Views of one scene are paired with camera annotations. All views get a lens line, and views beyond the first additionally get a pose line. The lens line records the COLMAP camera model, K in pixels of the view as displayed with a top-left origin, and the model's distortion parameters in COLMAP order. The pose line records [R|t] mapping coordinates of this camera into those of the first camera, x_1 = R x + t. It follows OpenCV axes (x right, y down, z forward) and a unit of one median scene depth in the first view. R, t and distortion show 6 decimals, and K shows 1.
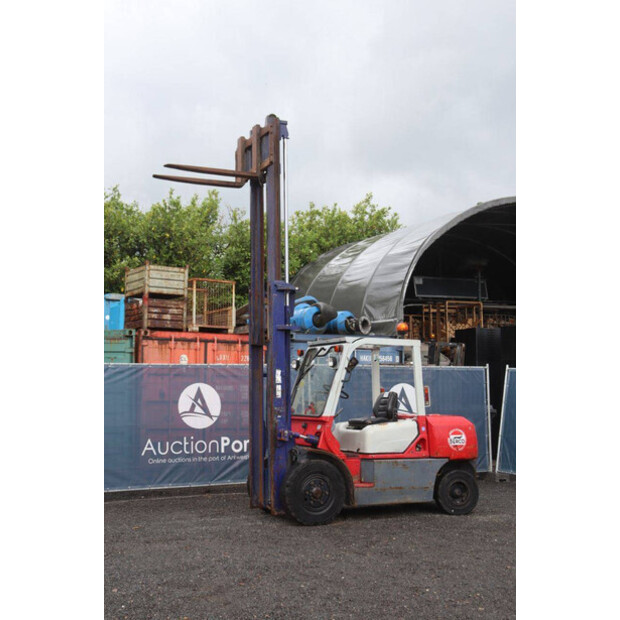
lens RADIAL K [[840.7, 0, 307.3], [0, 840.7, 307.8], [0, 0, 1]] dist [0.095543, 0.000000]
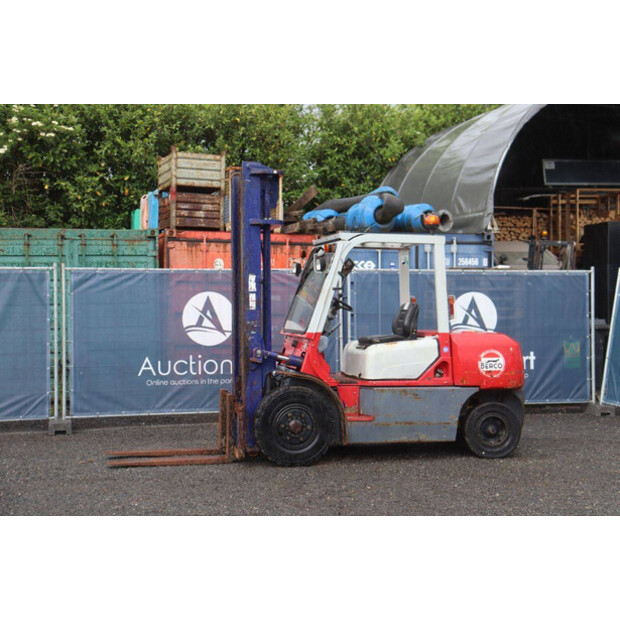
lens RADIAL K [[934.4, 0, 324.2], [0, 934.4, 315.3], [0, 0, 1]] dist [0.124437, 0.000000]
pose [[0.981427, 0.004454, -0.191782, 0.164634], [0.017083, 0.993729, 0.110499, 0.012328], [0.191071, -0.111723, 0.975197, 0.117931]]
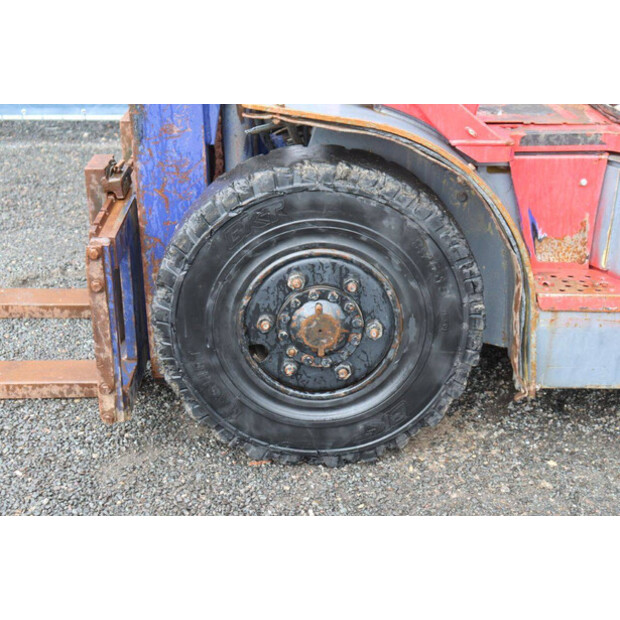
lens RADIAL K [[934.4, 0, 308.9], [0, 934.4, 311.1], [0, 0, 1]] dist [0.124437, 0.000000]
pose [[0.912869, 0.167374, -0.372365, 0.071347], [0.037712, 0.873624, 0.485138, 0.086273], [0.406507, -0.456910, 0.791192, 0.652352]]
